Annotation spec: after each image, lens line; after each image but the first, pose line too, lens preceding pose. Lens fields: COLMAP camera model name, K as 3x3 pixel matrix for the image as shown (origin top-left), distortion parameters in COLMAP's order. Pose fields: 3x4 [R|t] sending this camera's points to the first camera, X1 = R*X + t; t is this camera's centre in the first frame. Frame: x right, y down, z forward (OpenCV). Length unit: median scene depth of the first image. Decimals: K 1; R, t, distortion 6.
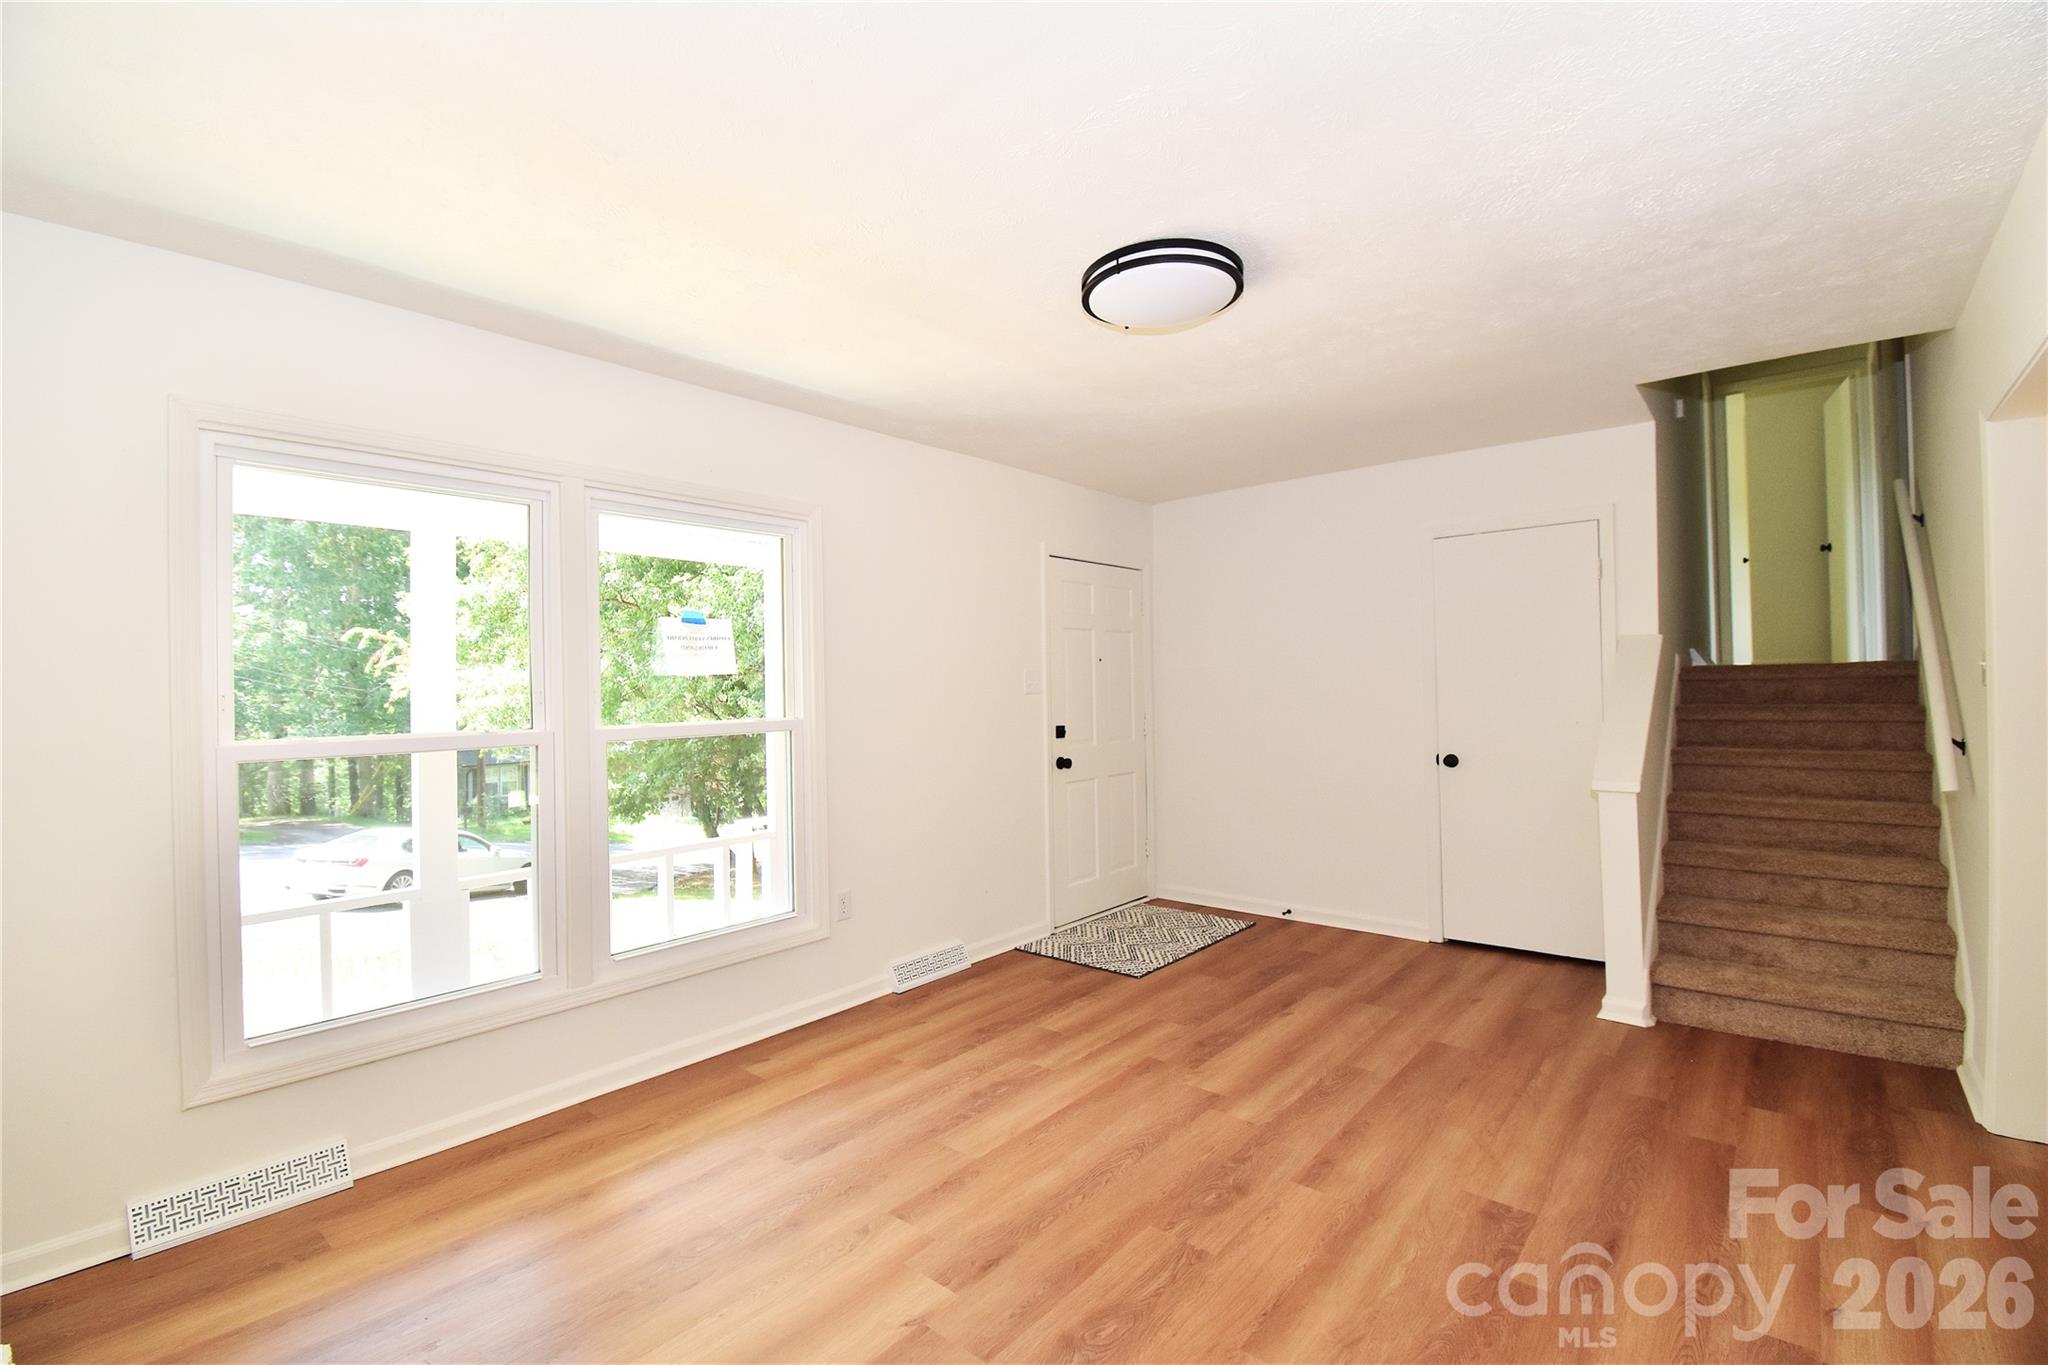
lens RADIAL K [[907.0, 0, 1024.0], [0, 907.0, 682.5], [0, 0, 1]] dist [0.017240, -0.025132]
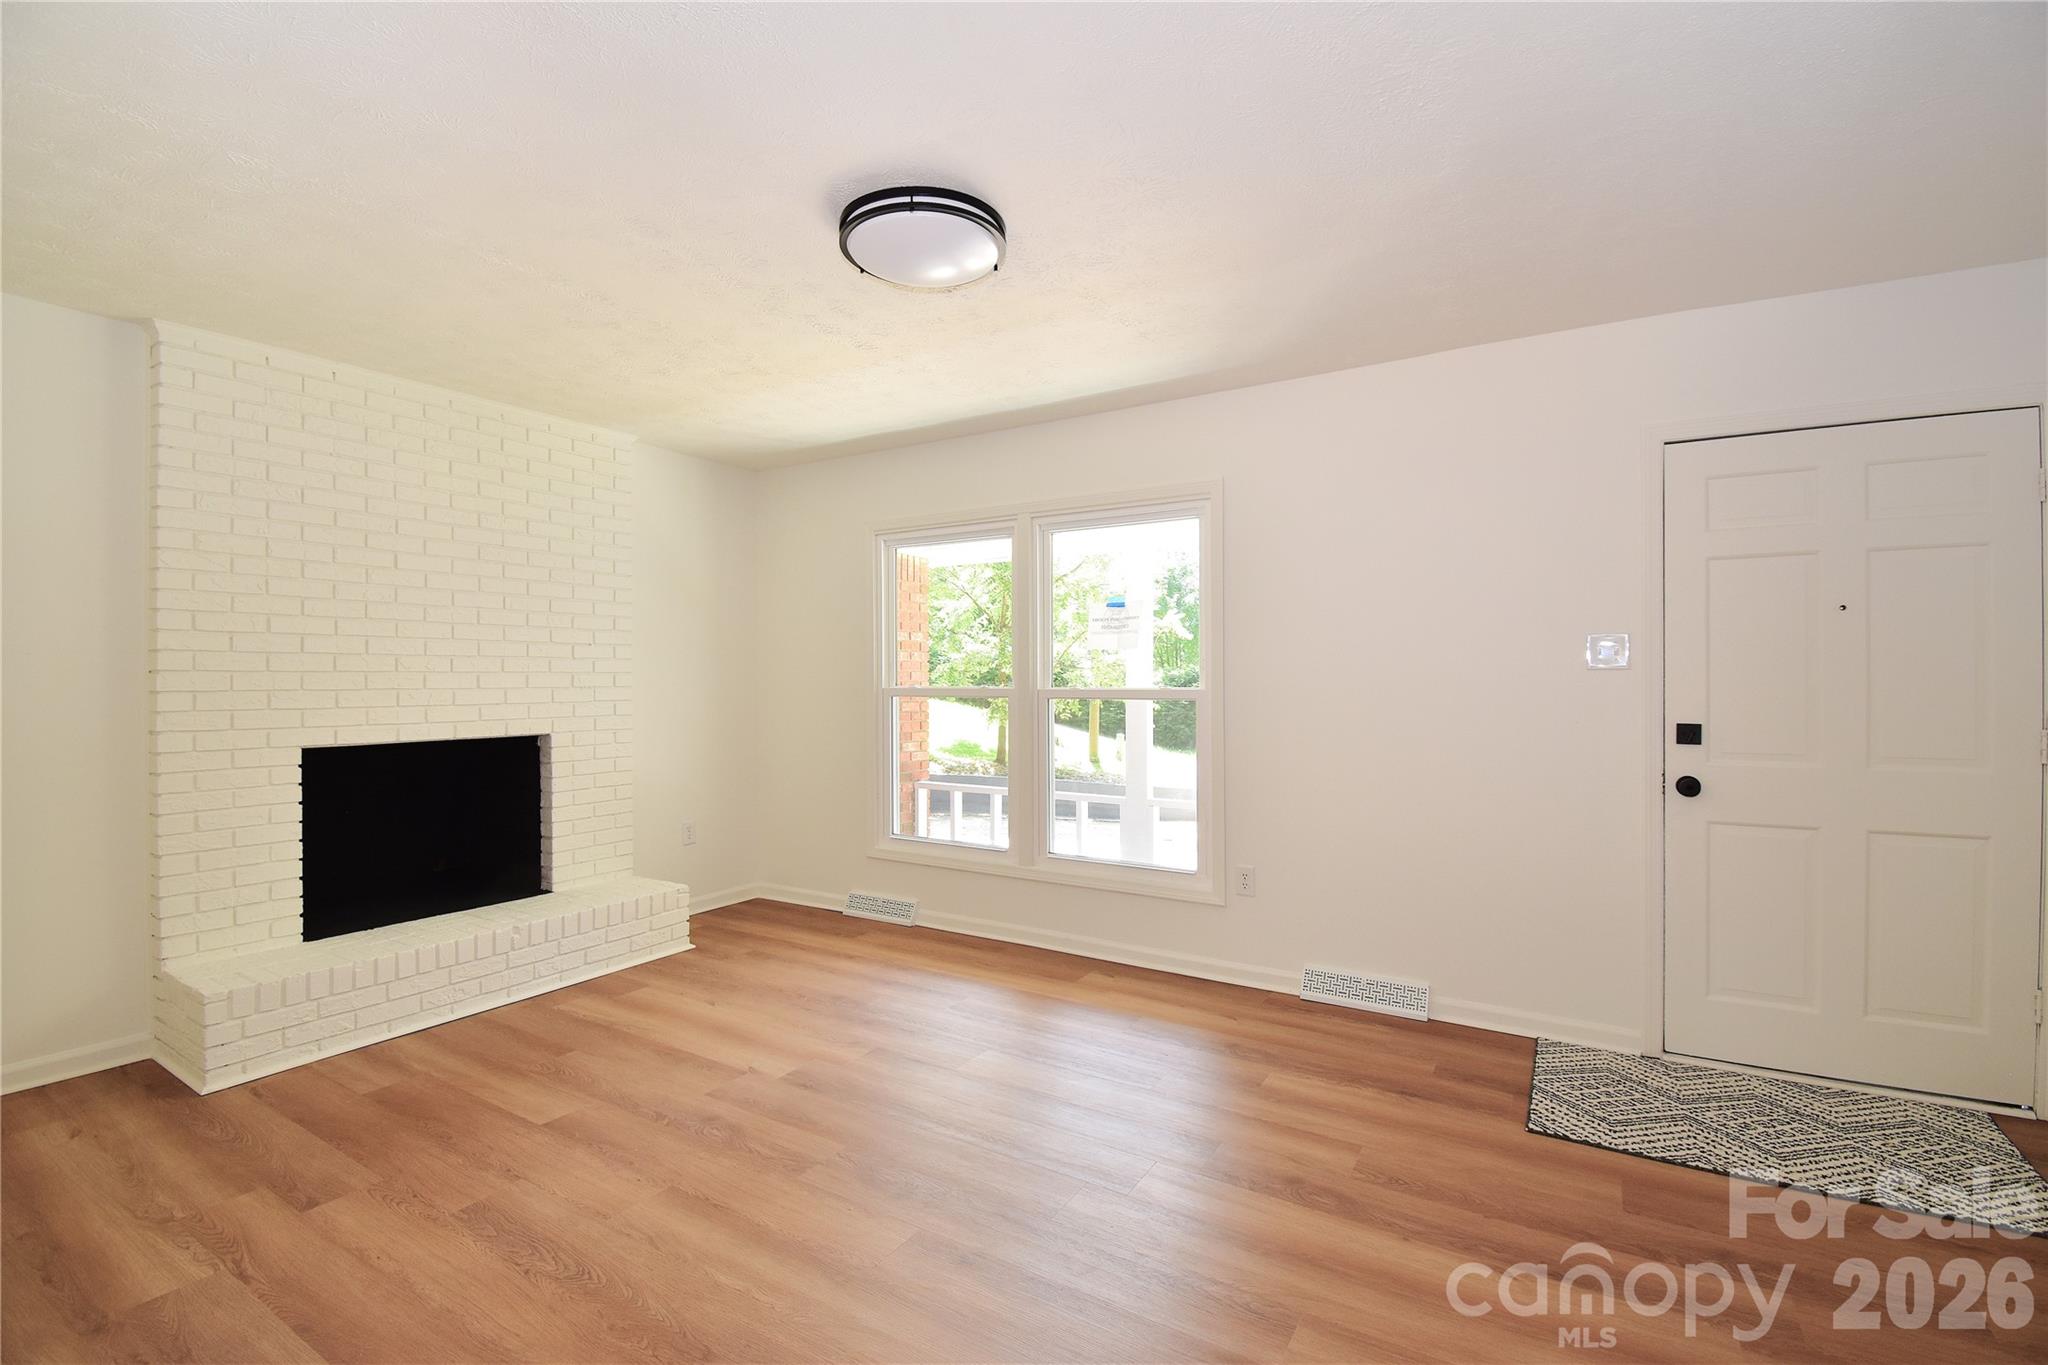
lens RADIAL K [[907.0, 0, 1024.0], [0, 907.0, 682.5], [0, 0, 1]] dist [0.017240, -0.025132]
pose [[0.150166, 0.027391, -0.988281, 0.924577], [0.004418, 0.999588, 0.028375, 0.002396], [0.988651, -0.008627, 0.149983, 0.780888]]
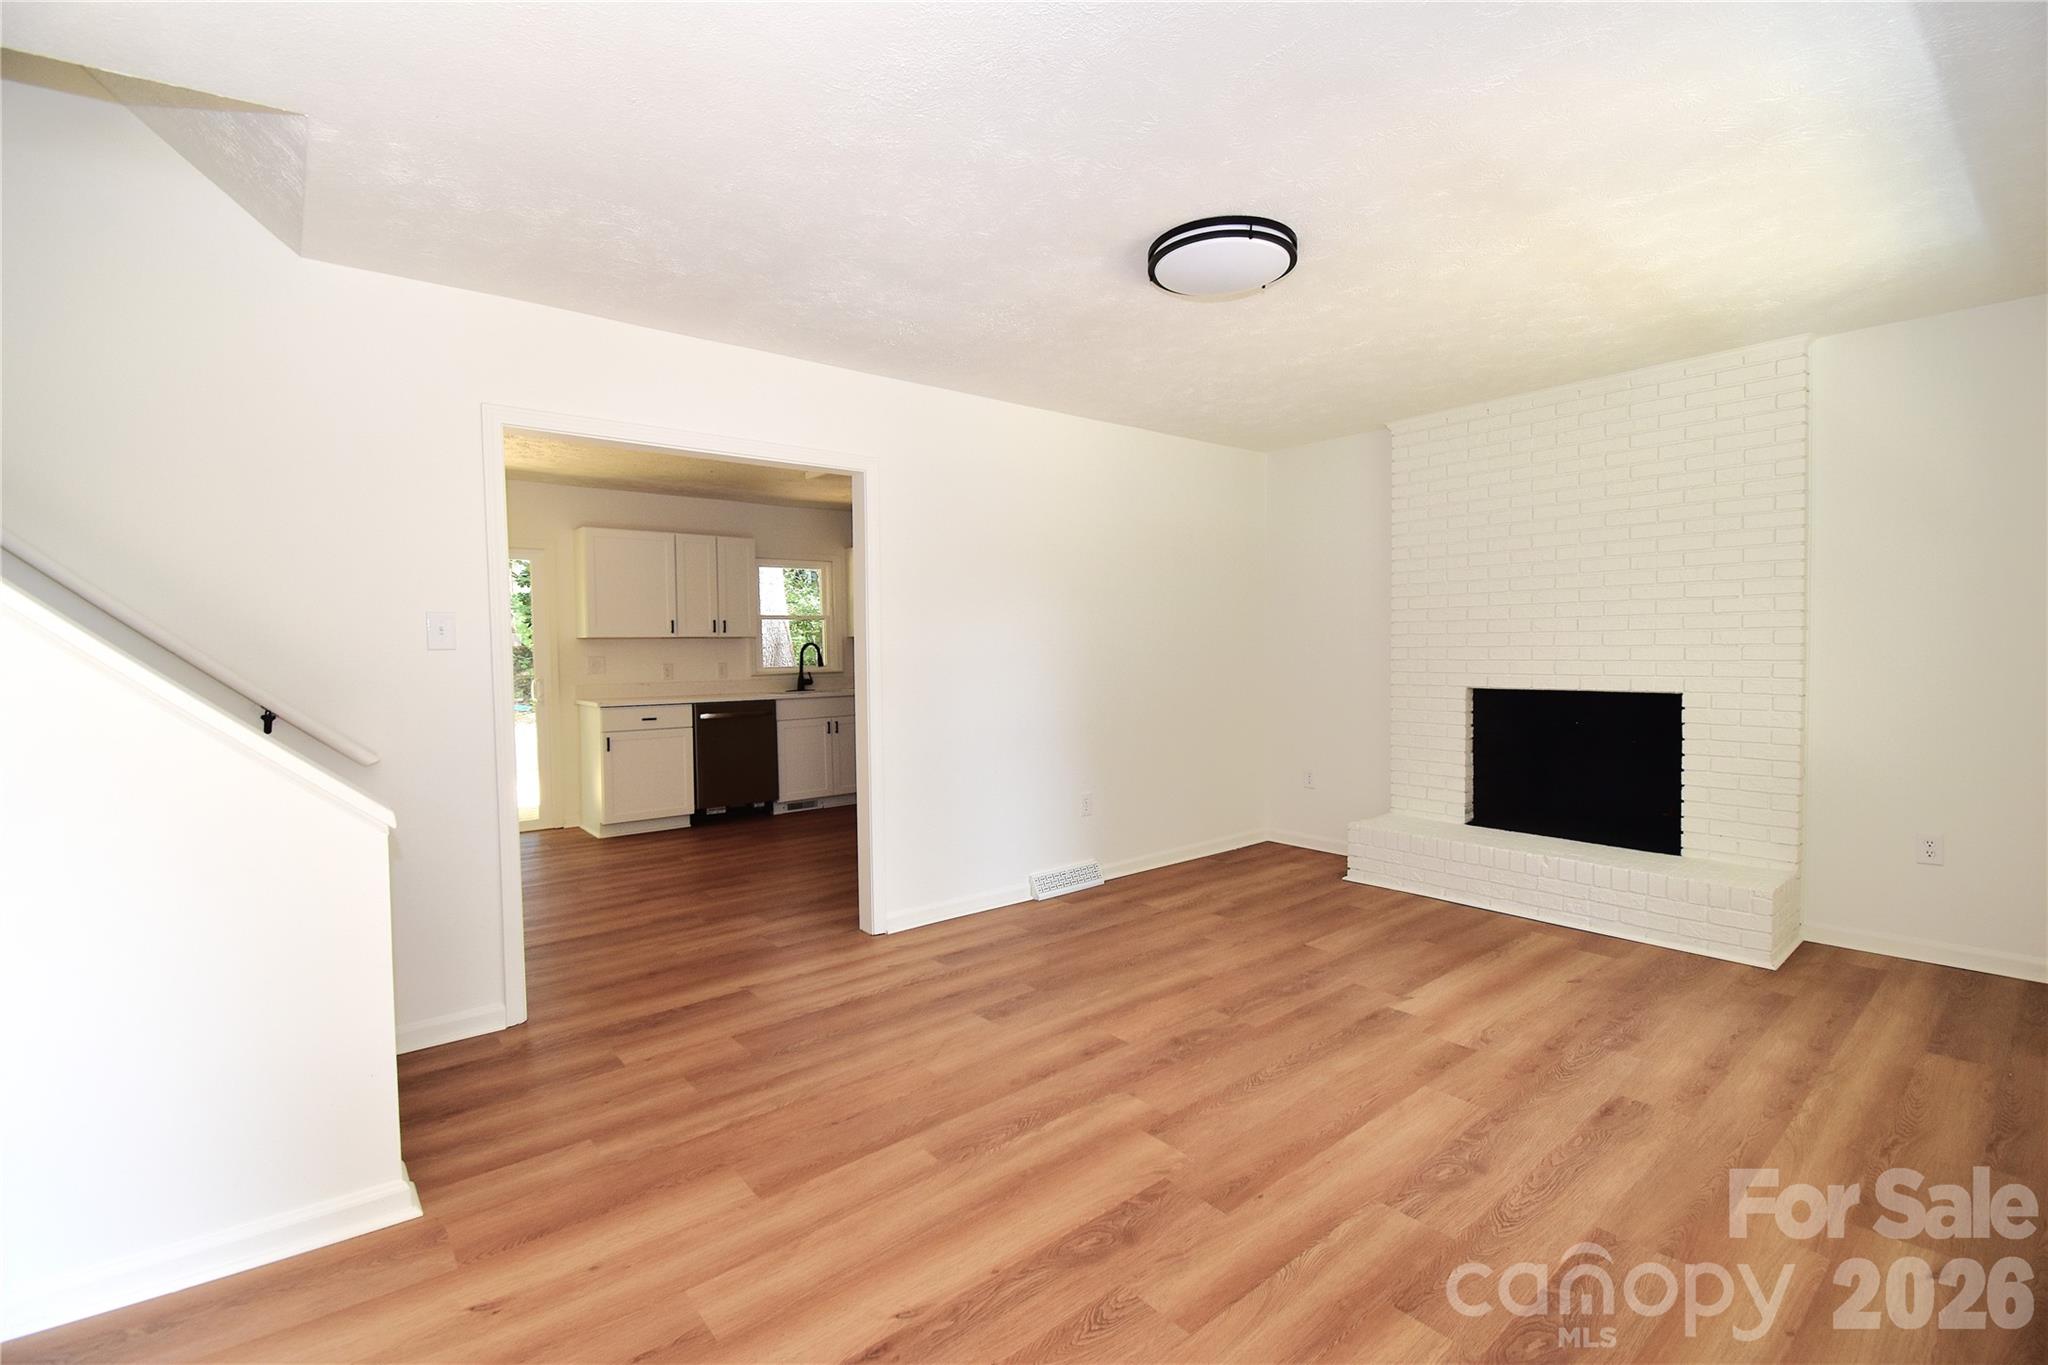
lens RADIAL K [[907.0, 0, 1024.0], [0, 907.0, 682.5], [0, 0, 1]] dist [0.017240, -0.025132]
pose [[-0.983546, 0.027135, 0.178611, 0.164394], [0.033490, 0.998905, 0.032662, 0.026294], [-0.177529, 0.038106, -0.983378, 1.750679]]
